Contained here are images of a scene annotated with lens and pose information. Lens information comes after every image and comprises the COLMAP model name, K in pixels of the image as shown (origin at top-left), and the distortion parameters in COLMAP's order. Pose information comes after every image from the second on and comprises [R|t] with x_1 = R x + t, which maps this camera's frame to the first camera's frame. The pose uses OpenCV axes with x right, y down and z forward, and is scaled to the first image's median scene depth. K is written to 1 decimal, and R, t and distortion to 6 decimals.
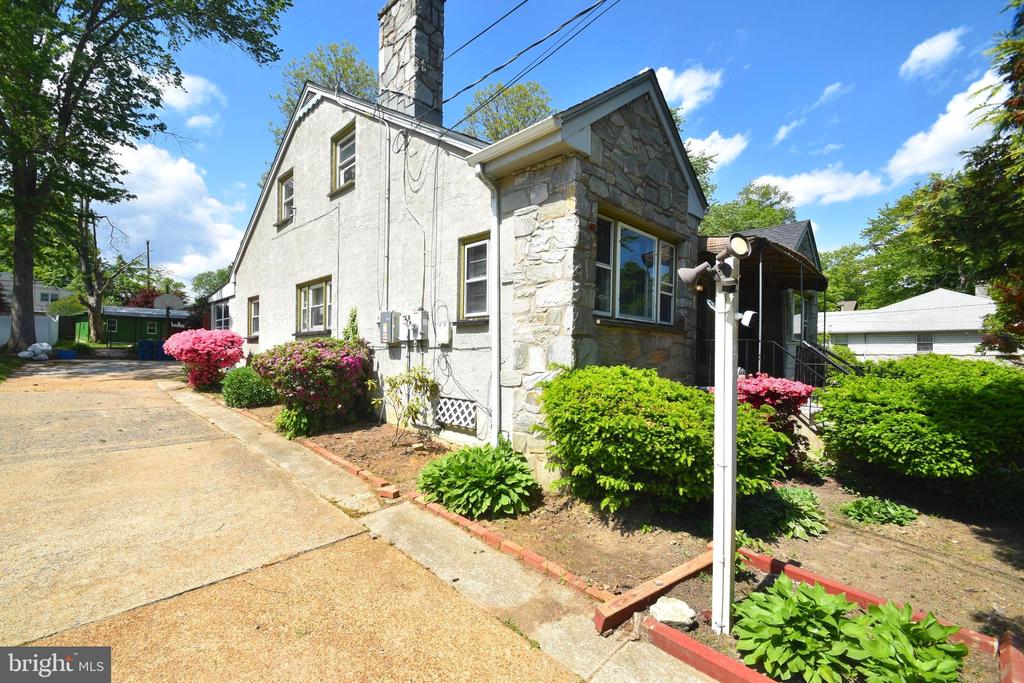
lens RADIAL K [[452.8, 0, 491.2], [0, 452.8, 357.5], [0, 0, 1]] dist [0.002350, -0.000172]
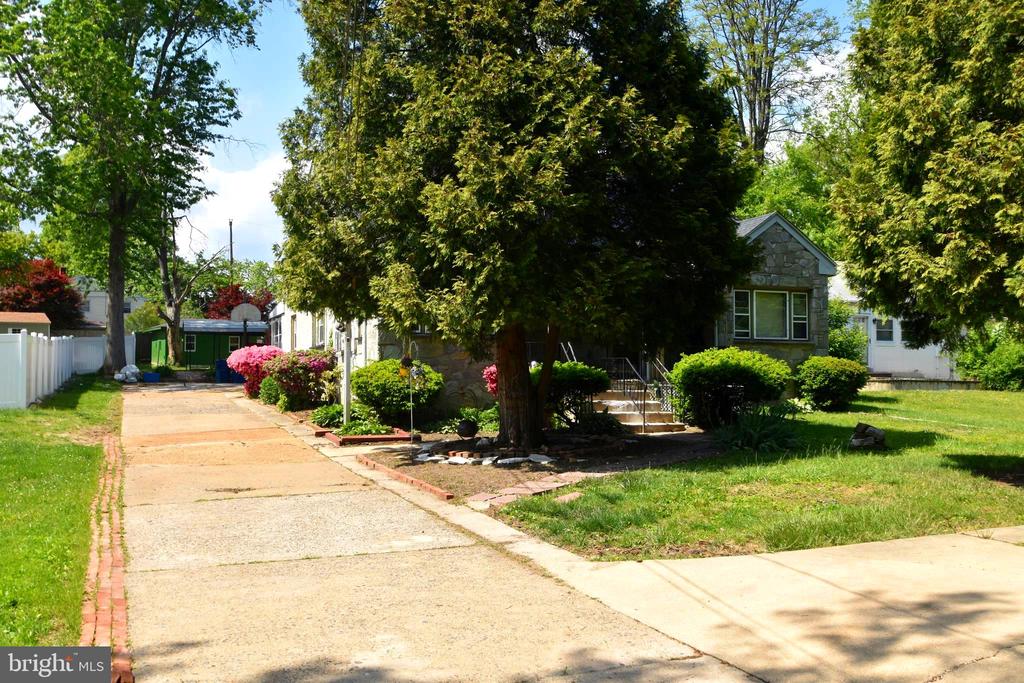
lens RADIAL K [[1021.7, 0, 512.0], [0, 1021.7, 341.5], [0, 0, 1]] dist [-0.003658, -0.184444]
pose [[0.925264, -0.032504, -0.377929, 0.442631], [0.014153, 0.998586, -0.051236, 0.032094], [0.379061, 0.042058, 0.924416, -0.538400]]
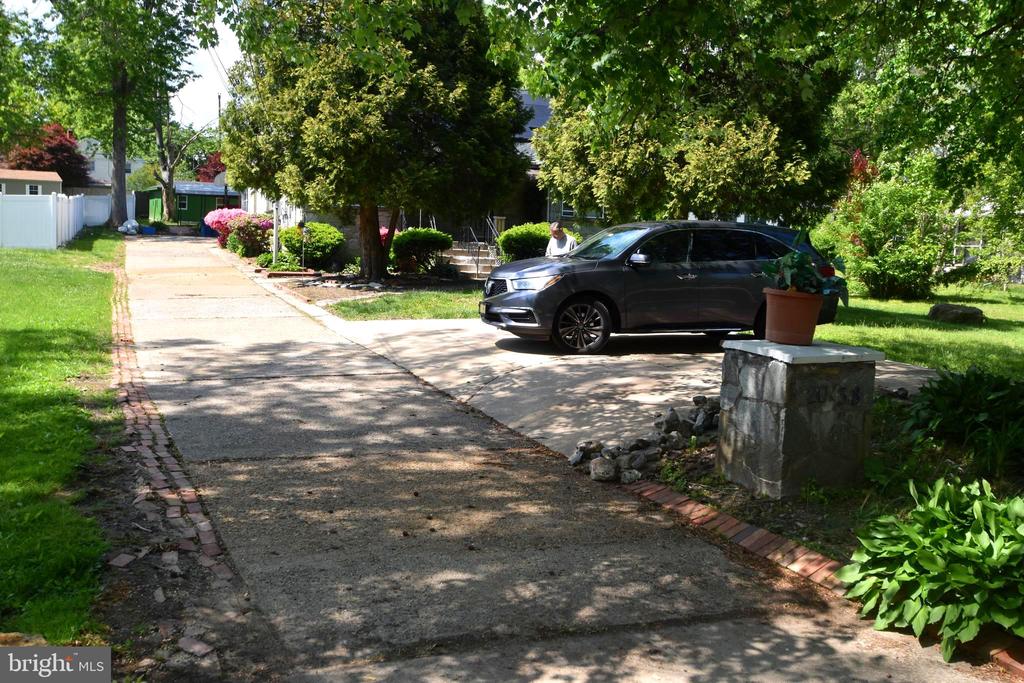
lens RADIAL K [[985.1, 0, 512.0], [0, 985.1, 341.5], [0, 0, 1]] dist [-0.061939, 0.007402]
pose [[0.929794, 0.051721, -0.364428, 0.680142], [-0.023306, 0.996364, 0.081945, 0.041838], [0.367341, -0.067698, 0.927619, -0.795556]]
